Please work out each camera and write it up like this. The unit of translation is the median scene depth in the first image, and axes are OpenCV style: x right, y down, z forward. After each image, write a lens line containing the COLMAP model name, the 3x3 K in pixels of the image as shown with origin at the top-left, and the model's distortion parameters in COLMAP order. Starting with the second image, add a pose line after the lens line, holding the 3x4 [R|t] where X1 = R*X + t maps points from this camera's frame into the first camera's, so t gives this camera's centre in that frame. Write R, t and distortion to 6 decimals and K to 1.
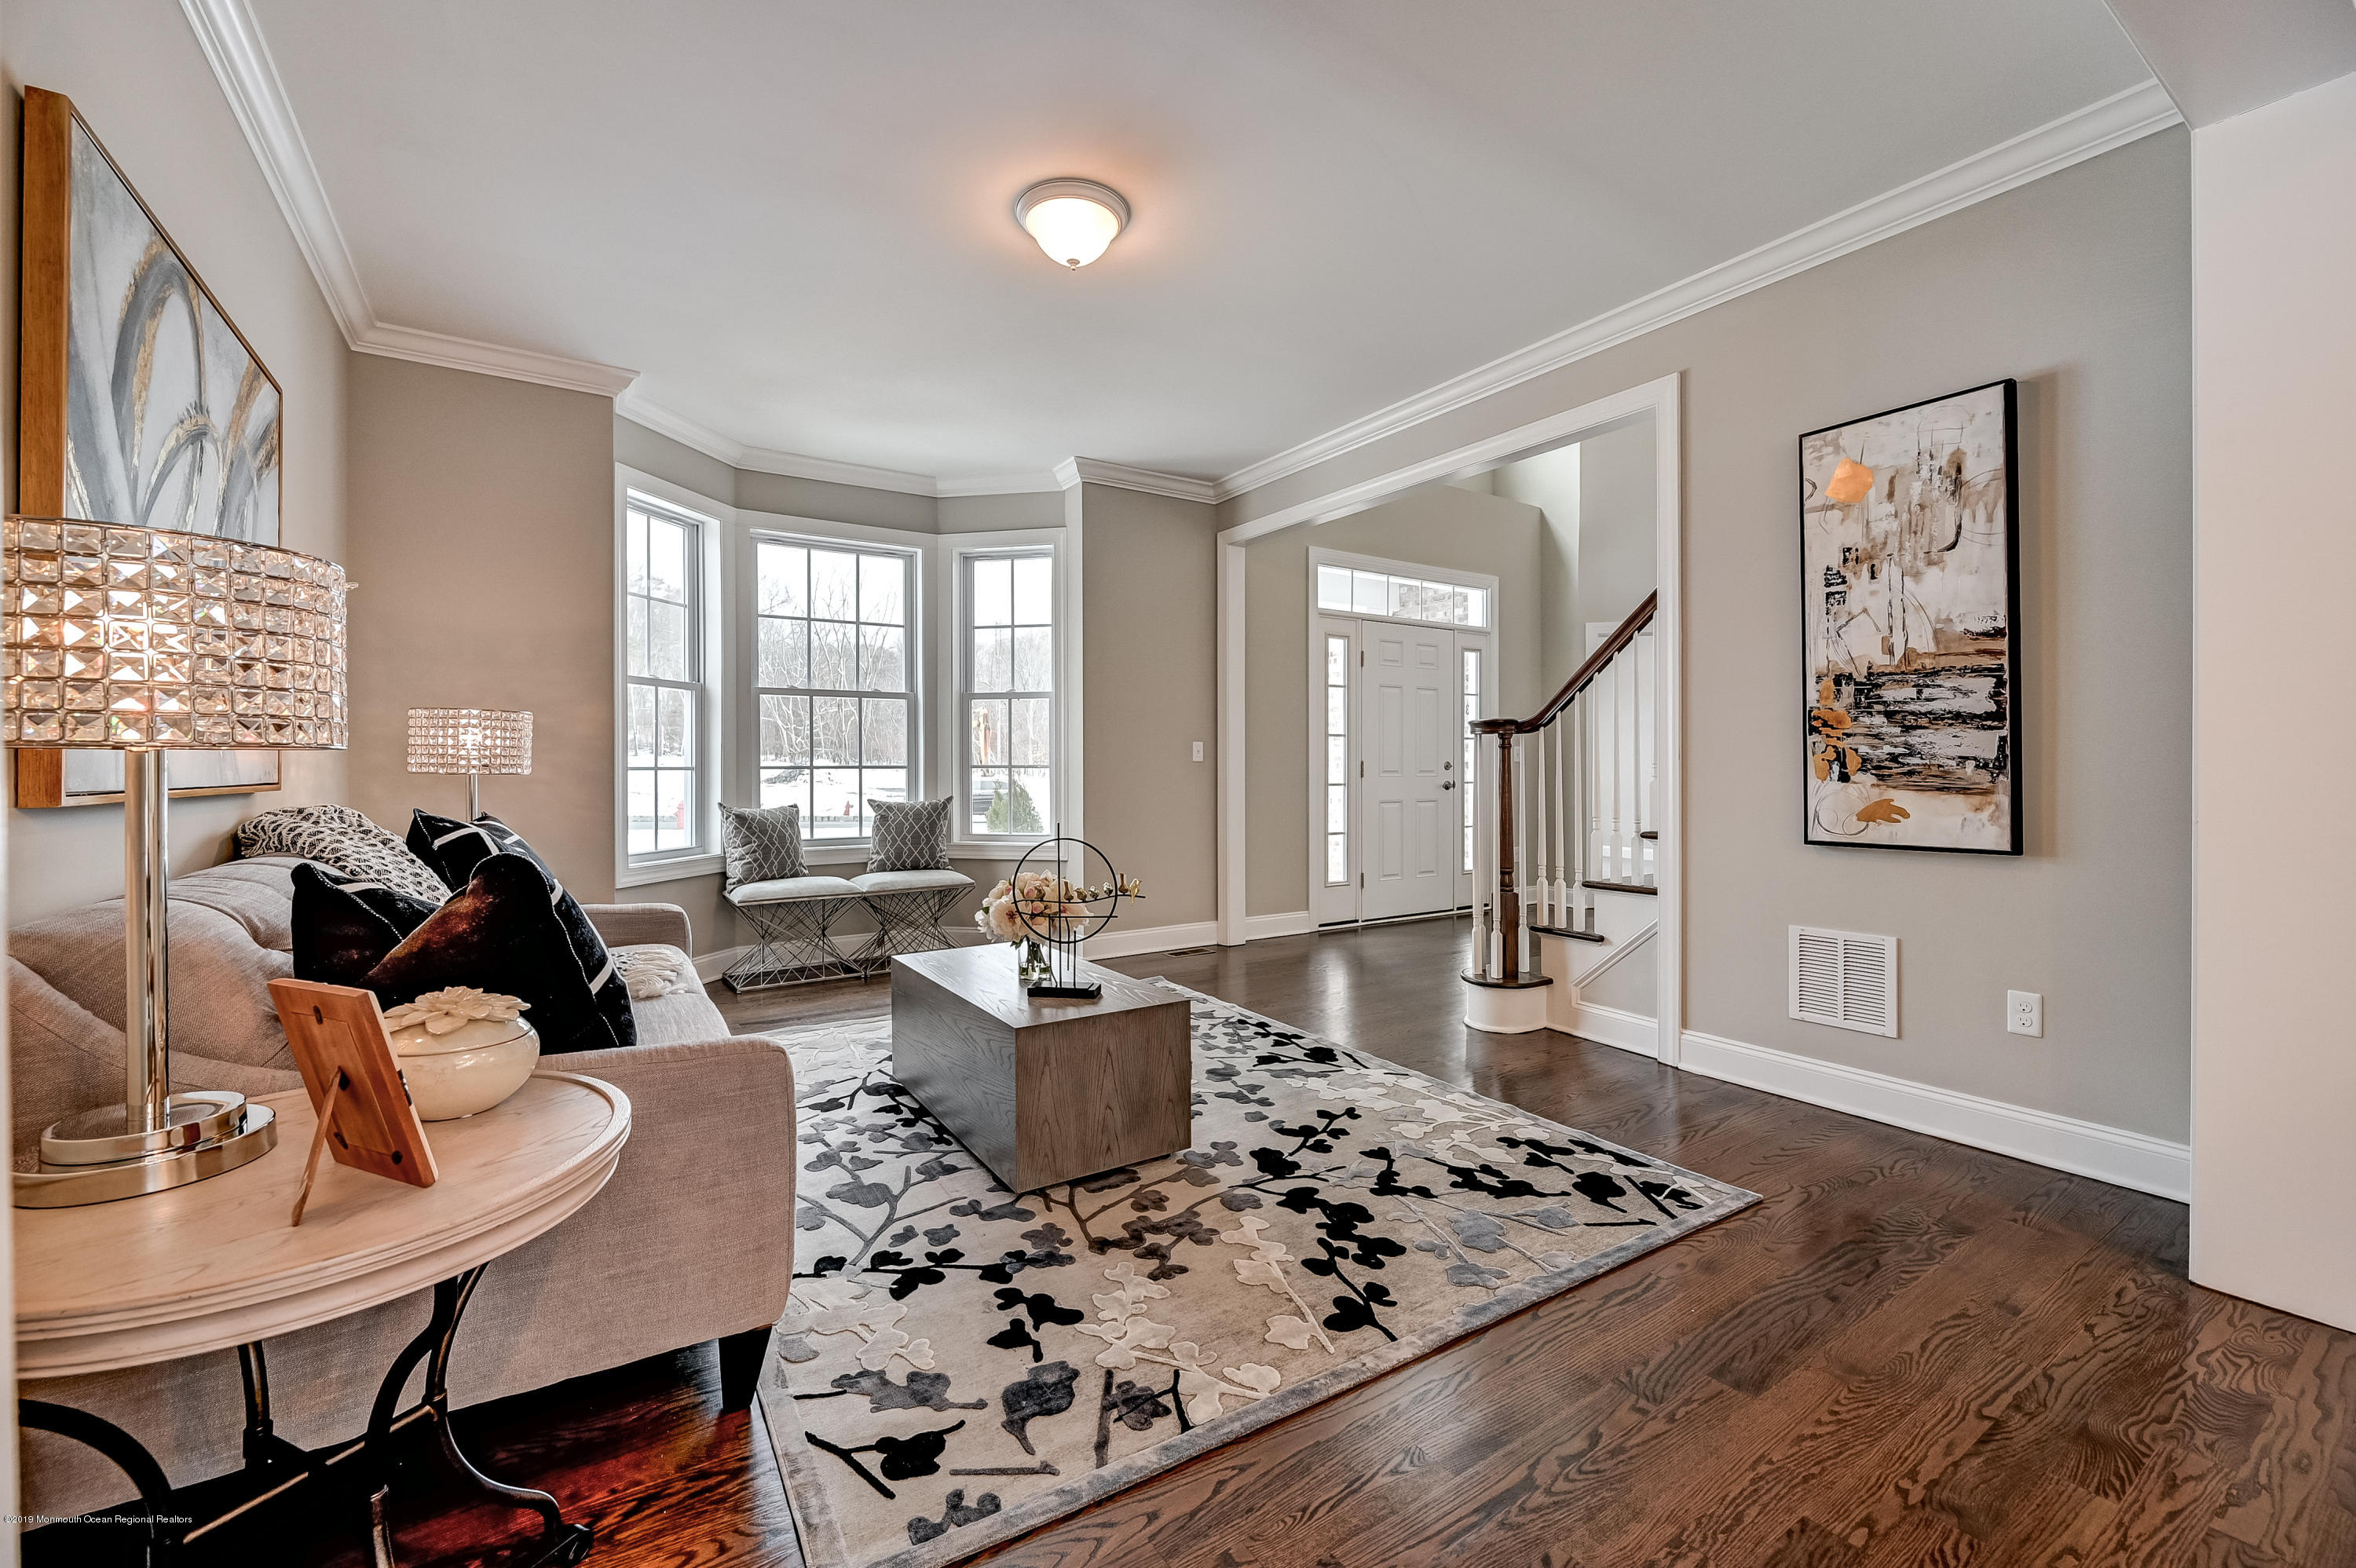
lens RADIAL K [[959.8, 0, 1198.7], [0, 959.8, 768.0], [0, 0, 1]] dist [-0.007956, 0.000037]
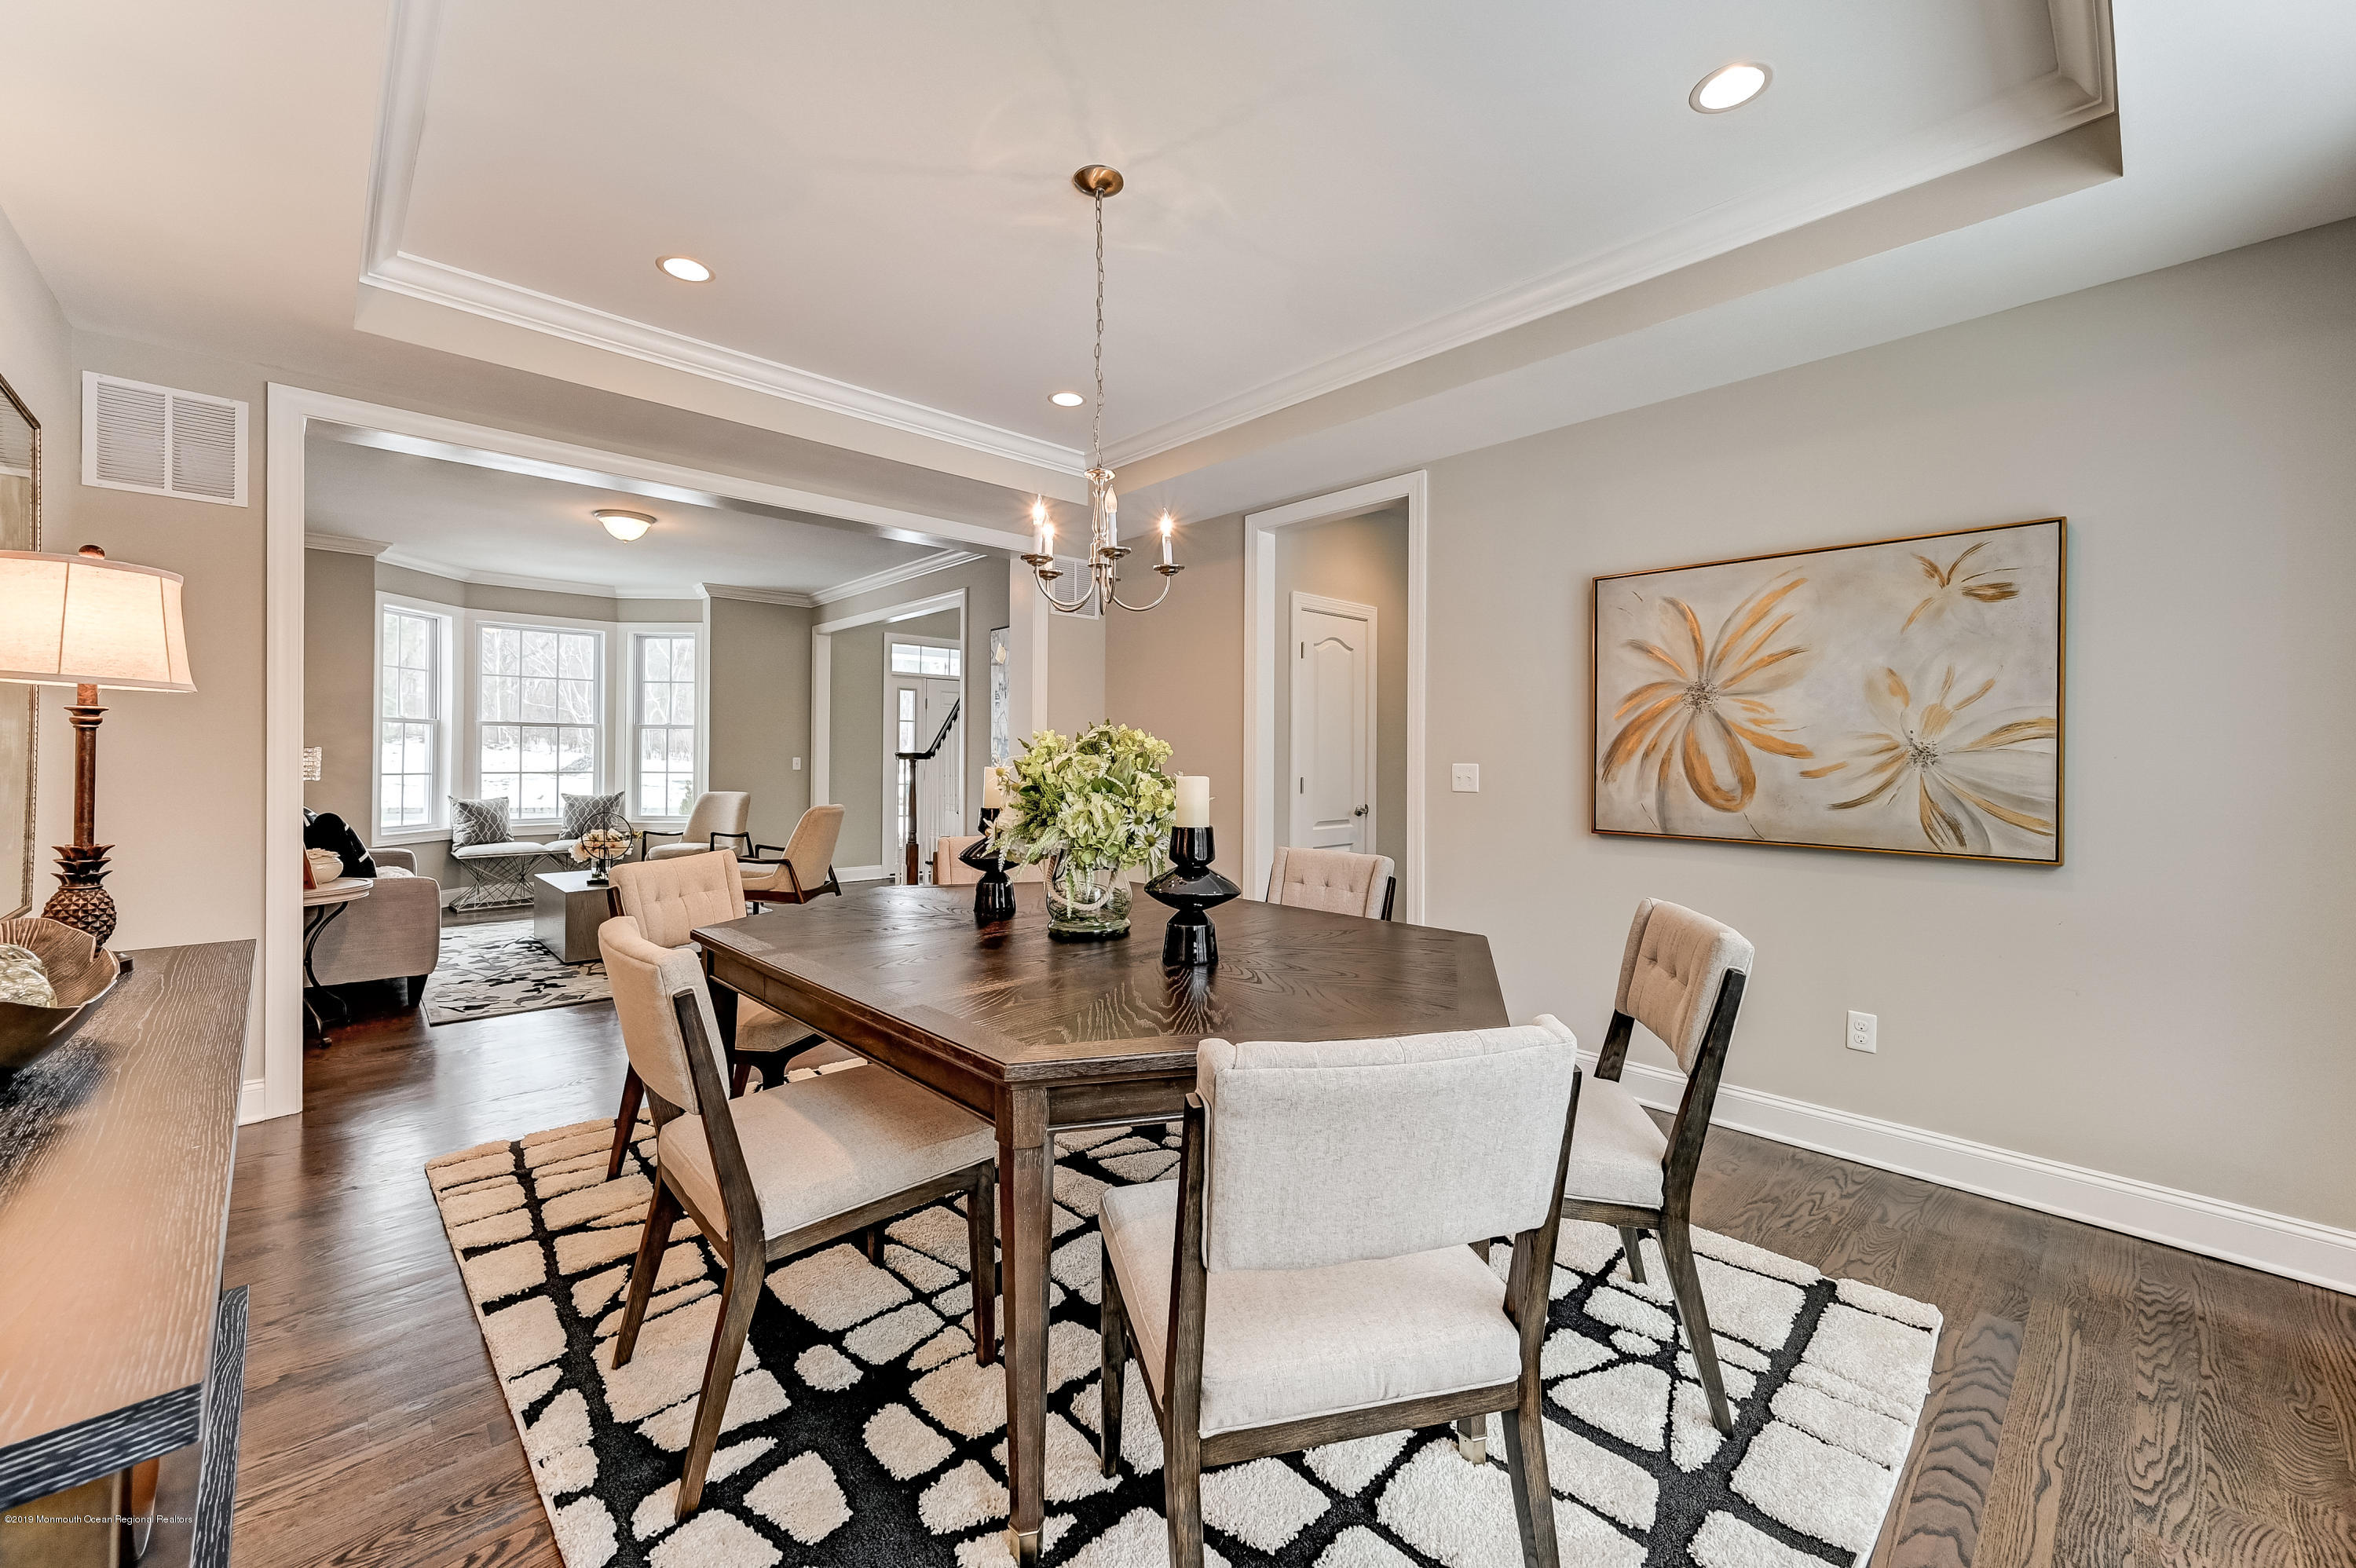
lens RADIAL K [[911.0, 0, 1194.6], [0, 911.0, 753.3], [0, 0, 1]] dist [0.000693, 0.000146]
pose [[0.983181, 0.008730, 0.182425, 0.731801], [-0.006970, 0.999923, -0.010291, -0.045578], [-0.182501, 0.008846, 0.983166, -1.187364]]
